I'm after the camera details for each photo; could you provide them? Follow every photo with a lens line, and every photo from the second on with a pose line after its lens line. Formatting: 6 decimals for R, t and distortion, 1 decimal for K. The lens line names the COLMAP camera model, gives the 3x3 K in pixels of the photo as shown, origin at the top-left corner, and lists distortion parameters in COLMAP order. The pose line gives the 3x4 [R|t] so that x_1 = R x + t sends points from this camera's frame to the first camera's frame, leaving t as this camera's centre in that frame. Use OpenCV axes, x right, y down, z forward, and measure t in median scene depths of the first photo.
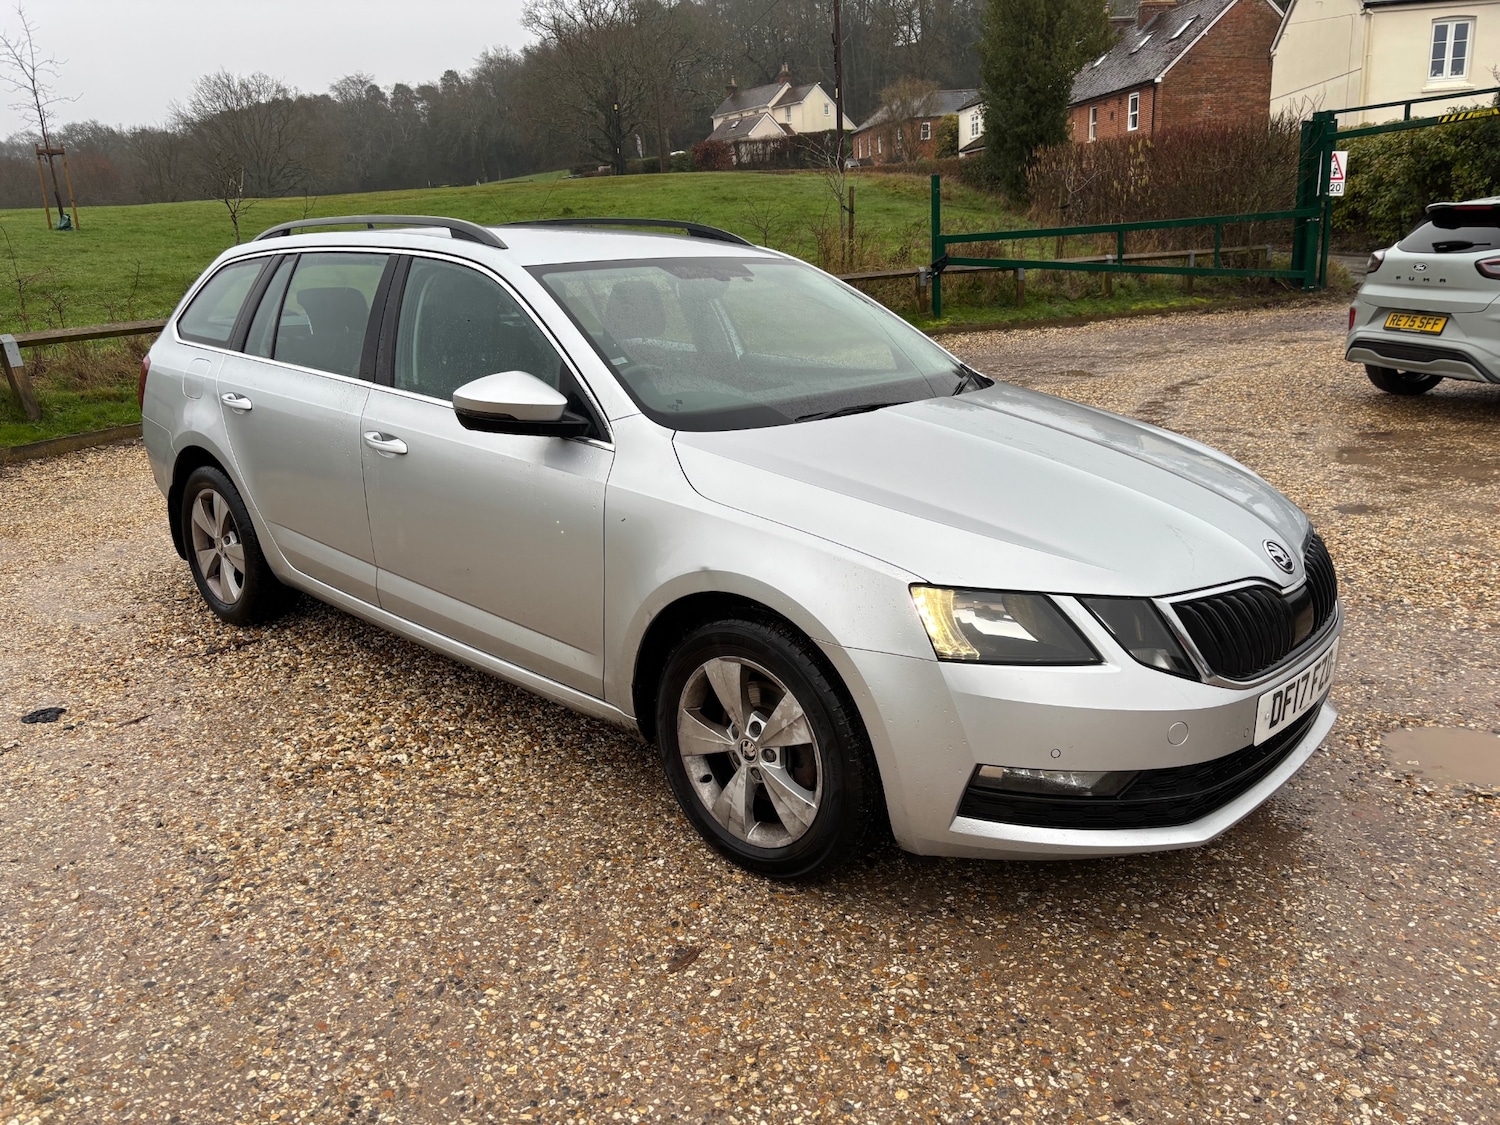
lens RADIAL K [[1138.5, 0, 740.1], [0, 1138.5, 561.9], [0, 0, 1]] dist [0.045206, -0.046752]
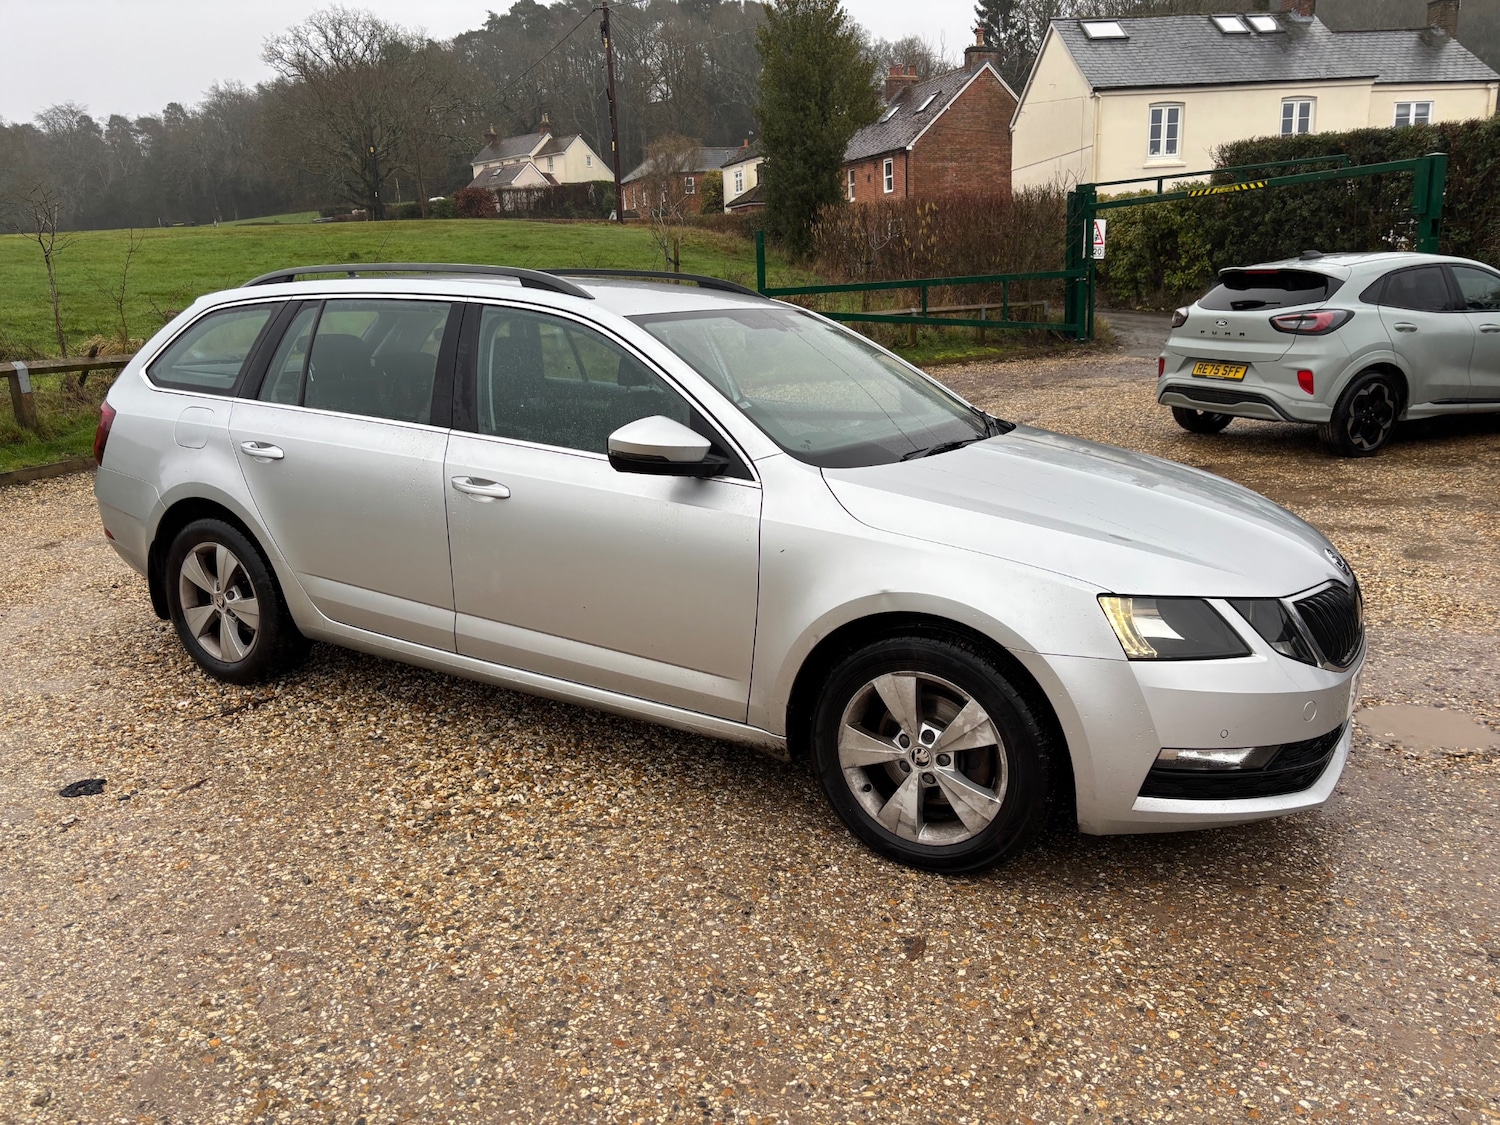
lens RADIAL K [[1138.5, 0, 747.8], [0, 1138.5, 566.9], [0, 0, 1]] dist [0.045206, -0.046752]
pose [[0.977269, -0.036567, 0.208826, -0.270198], [0.044110, 0.998527, -0.031580, 0.007652], [-0.207364, 0.040073, 0.977443, -0.030512]]
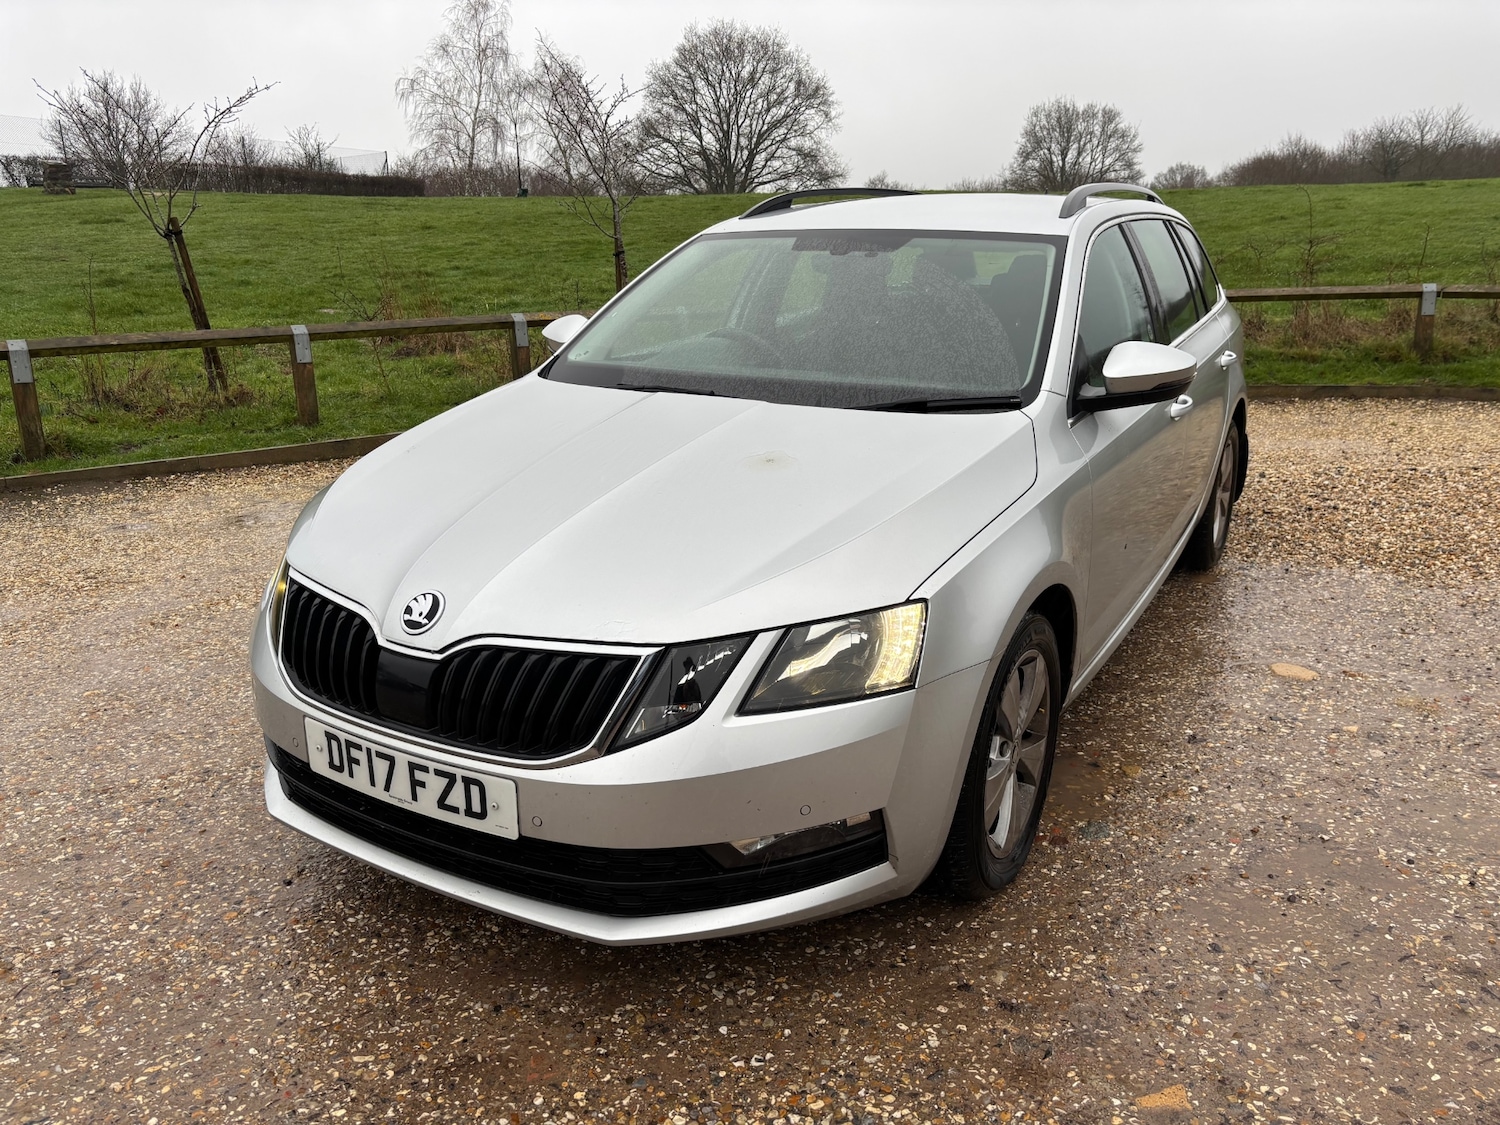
lens RADIAL K [[1138.5, 0, 752.0], [0, 1138.5, 564.3], [0, 0, 1]] dist [0.045206, -0.046752]
pose [[0.217243, 0.293775, -0.930861, 0.893096], [-0.261580, 0.936277, 0.234437, -0.202708], [0.940415, 0.192565, 0.280245, 0.697015]]
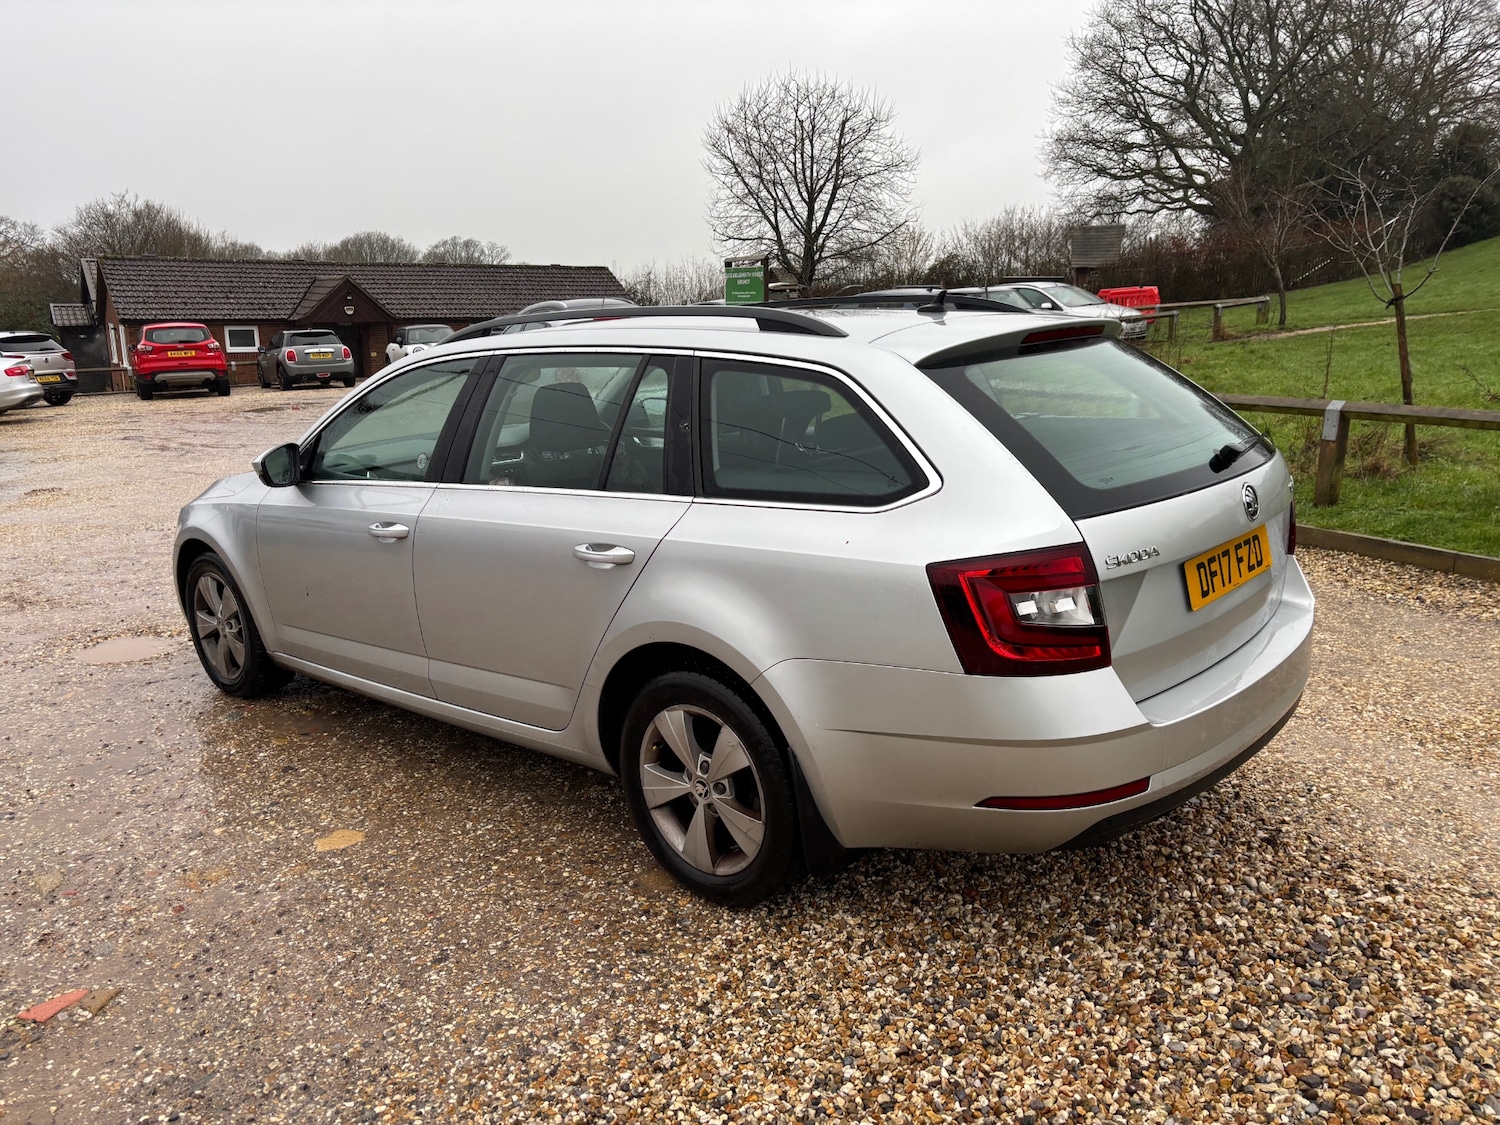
lens RADIAL K [[1138.5, 0, 745.4], [0, 1138.5, 569.4], [0, 0, 1]] dist [0.045206, -0.046752]
pose [[-0.998278, 0.058609, -0.002430, -0.264078], [0.050049, 0.872626, 0.485818, -0.638976], [0.030594, 0.484860, -0.874056, 2.177980]]
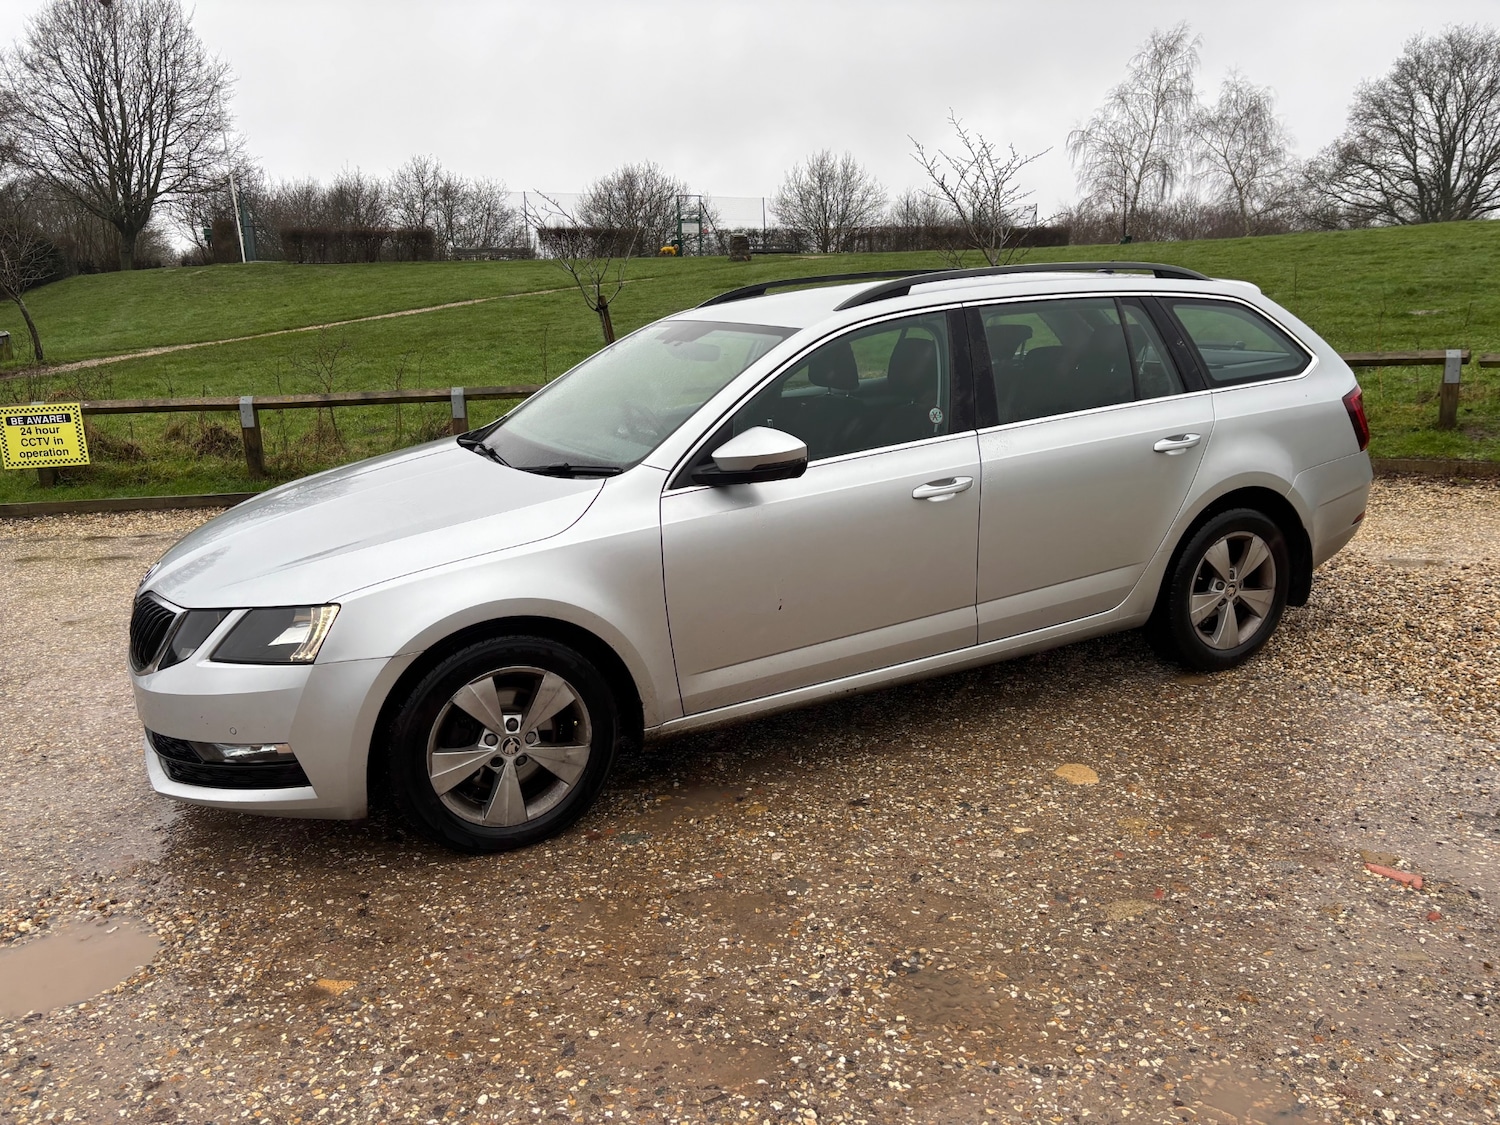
lens RADIAL K [[1138.5, 0, 744.7], [0, 1138.5, 559.4], [0, 0, 1]] dist [0.045206, -0.046752]
pose [[-0.352408, 0.249364, -0.902012, 1.001509], [-0.210523, 0.918019, 0.336039, -0.431396], [0.911860, 0.308317, -0.271020, 1.400097]]
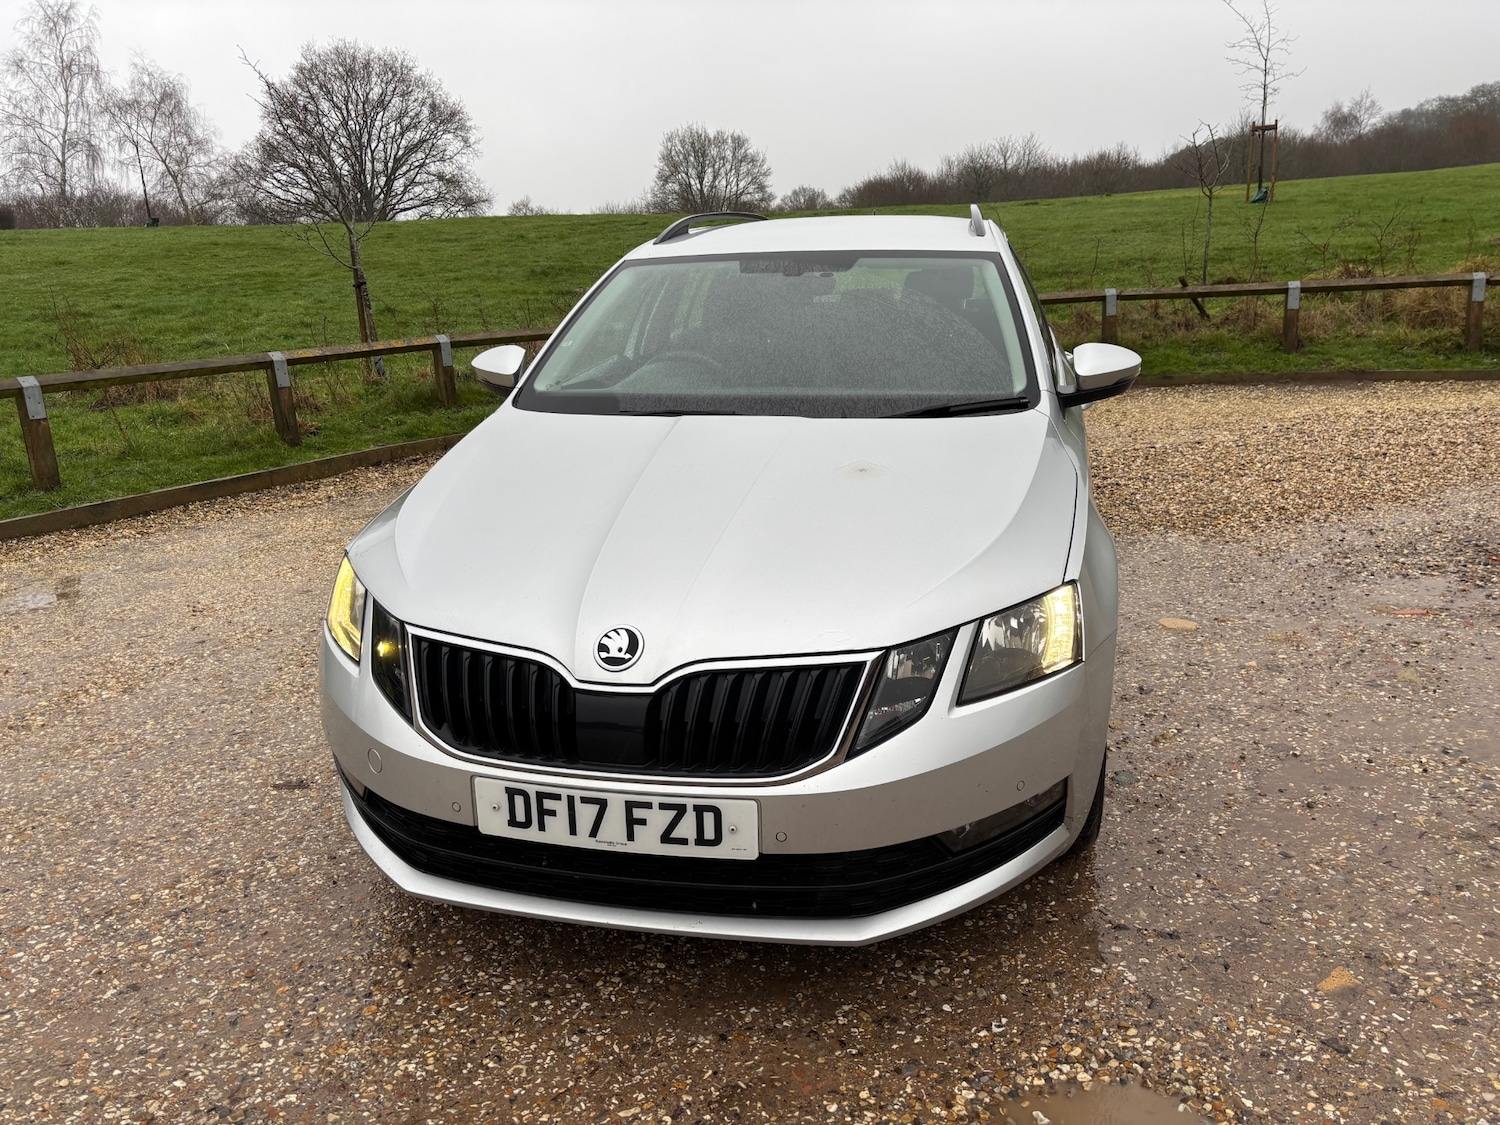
lens RADIAL K [[1138.5, 0, 755.2], [0, 1138.5, 563.2], [0, 0, 1]] dist [0.045206, -0.046752]
pose [[0.499073, 0.237967, -0.833245, 0.822042], [-0.214268, 0.965585, 0.147426, -0.140417], [0.839652, 0.104962, 0.532886, 0.460720]]
